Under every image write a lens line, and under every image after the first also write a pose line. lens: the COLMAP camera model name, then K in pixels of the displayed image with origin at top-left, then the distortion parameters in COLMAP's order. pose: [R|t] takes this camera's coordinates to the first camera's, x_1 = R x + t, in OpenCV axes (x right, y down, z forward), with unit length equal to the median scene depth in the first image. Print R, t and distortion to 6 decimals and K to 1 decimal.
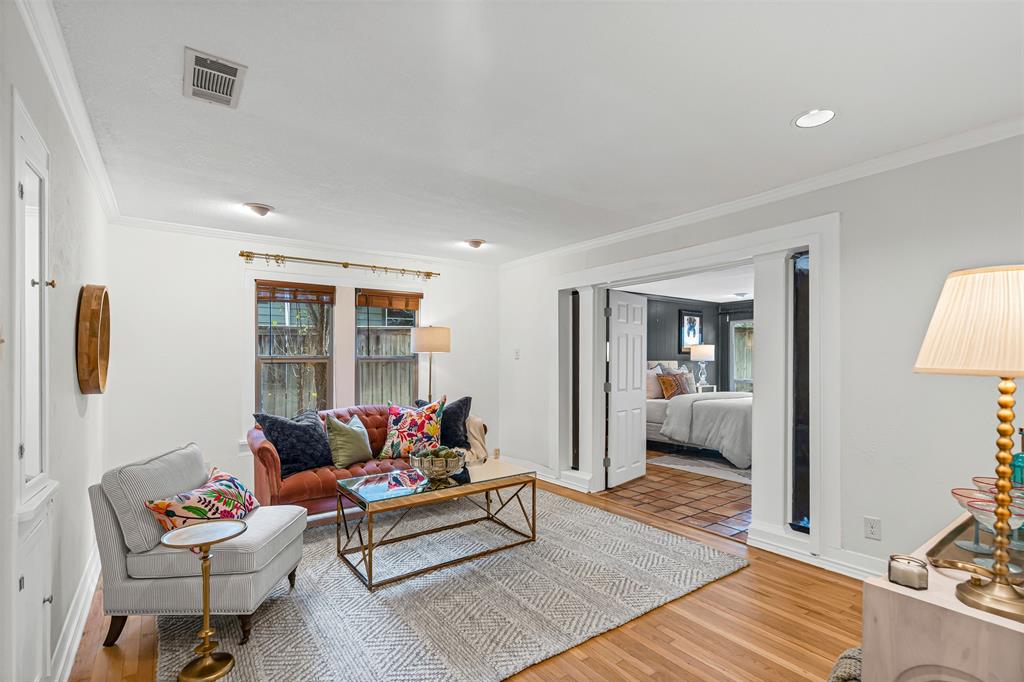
lens RADIAL K [[481.5, 0, 530.9], [0, 481.5, 359.0], [0, 0, 1]] dist [-0.000345, 0.000048]
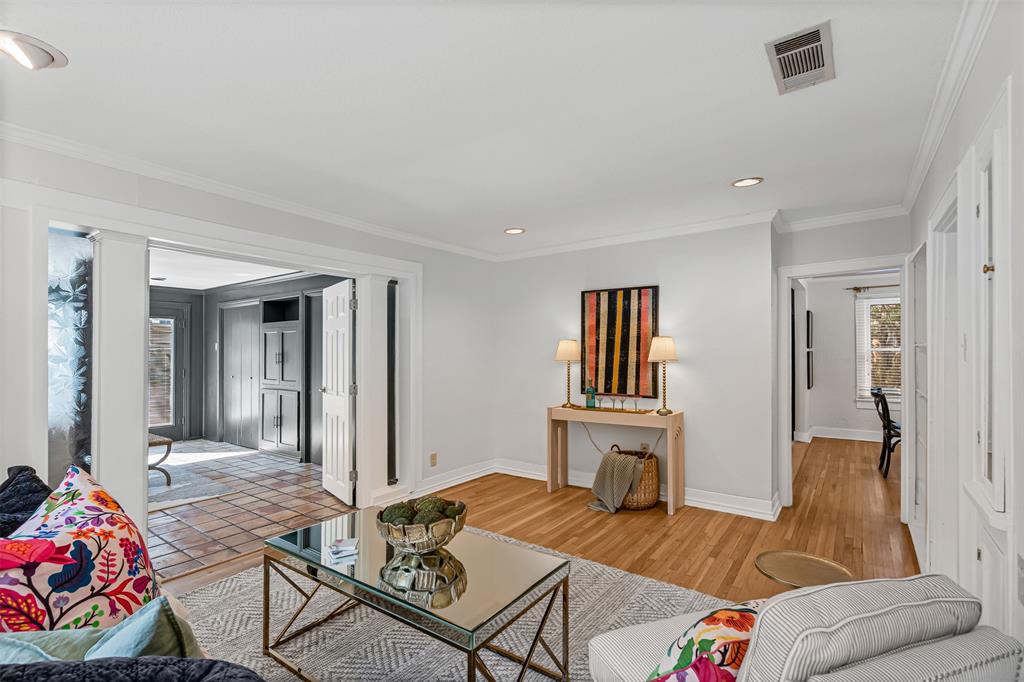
lens RADIAL K [[467.5, 0, 513.2], [0, 467.5, 354.1], [0, 0, 1]] dist [0.000935, 0.000261]
pose [[-0.289745, 0.004223, 0.957094, -0.321800], [-0.001237, 0.999988, -0.004786, -0.001353], [-0.957103, -0.002571, -0.289737, 0.423665]]
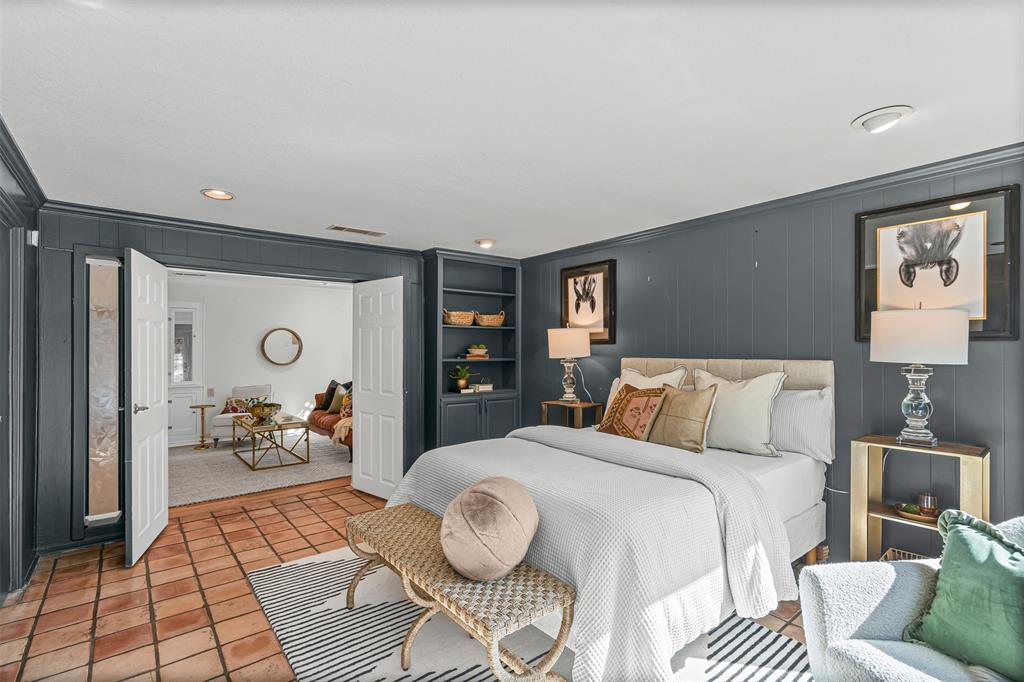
lens RADIAL K [[467.5, 0, 513.2], [0, 467.5, 354.1], [0, 0, 1]] dist [0.000935, 0.000261]
pose [[0.028697, 0.000931, -0.999588, 0.664435], [0.004258, 0.999990, 0.001054, -0.003412], [0.999579, -0.004287, 0.028692, 0.764185]]
